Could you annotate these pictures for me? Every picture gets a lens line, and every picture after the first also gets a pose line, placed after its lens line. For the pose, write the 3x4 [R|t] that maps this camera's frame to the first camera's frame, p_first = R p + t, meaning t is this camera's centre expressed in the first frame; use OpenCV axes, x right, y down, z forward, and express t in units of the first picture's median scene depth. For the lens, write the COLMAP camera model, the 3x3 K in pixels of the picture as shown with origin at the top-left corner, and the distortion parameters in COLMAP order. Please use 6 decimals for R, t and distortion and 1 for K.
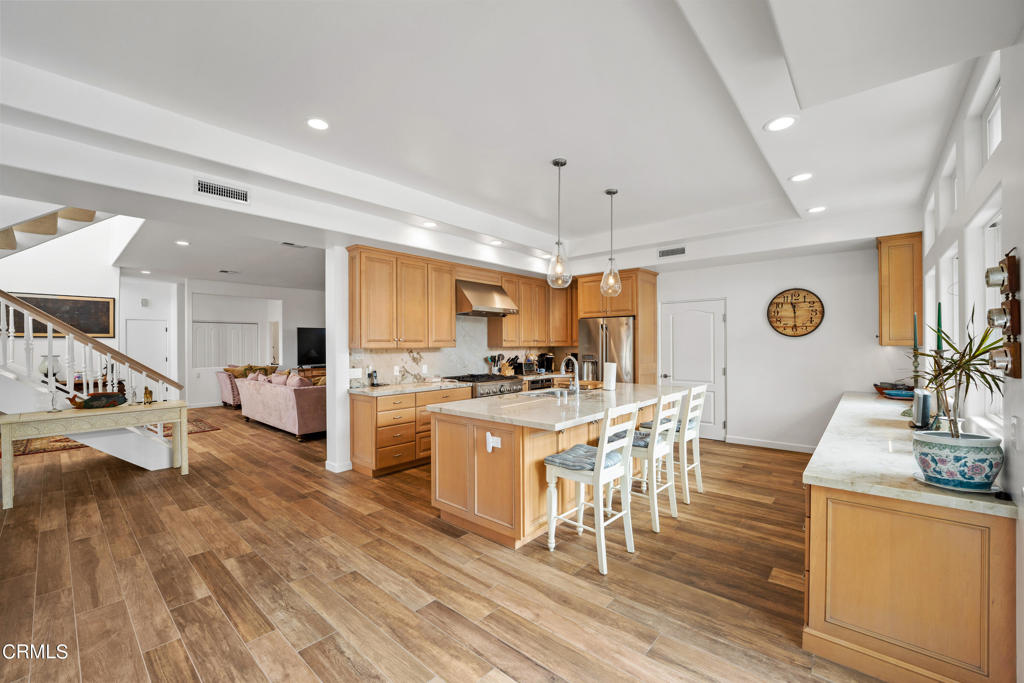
lens RADIAL K [[412.7, 0, 510.0], [0, 412.7, 343.7], [0, 0, 1]] dist [-0.000872, 0.000022]
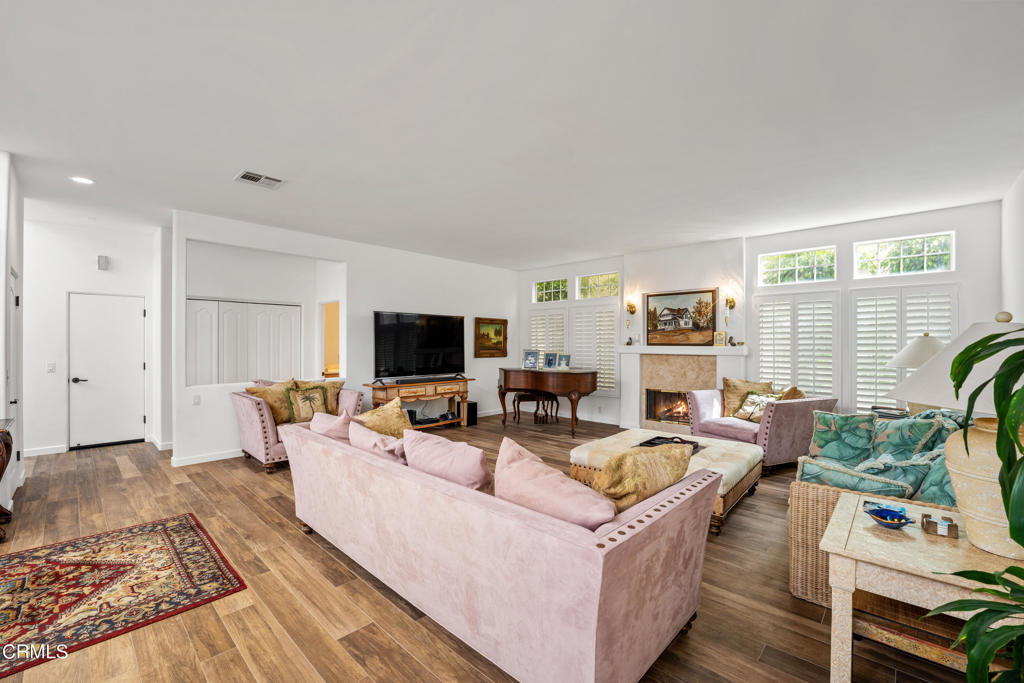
lens RADIAL K [[420.3, 0, 513.3], [0, 420.3, 345.0], [0, 0, 1]] dist [-0.001139, -0.000114]
pose [[0.999601, 0.003771, -0.027976, -0.339144], [-0.003837, 0.999990, -0.002299, 0.007249], [0.027968, 0.002406, 0.999606, 0.476148]]
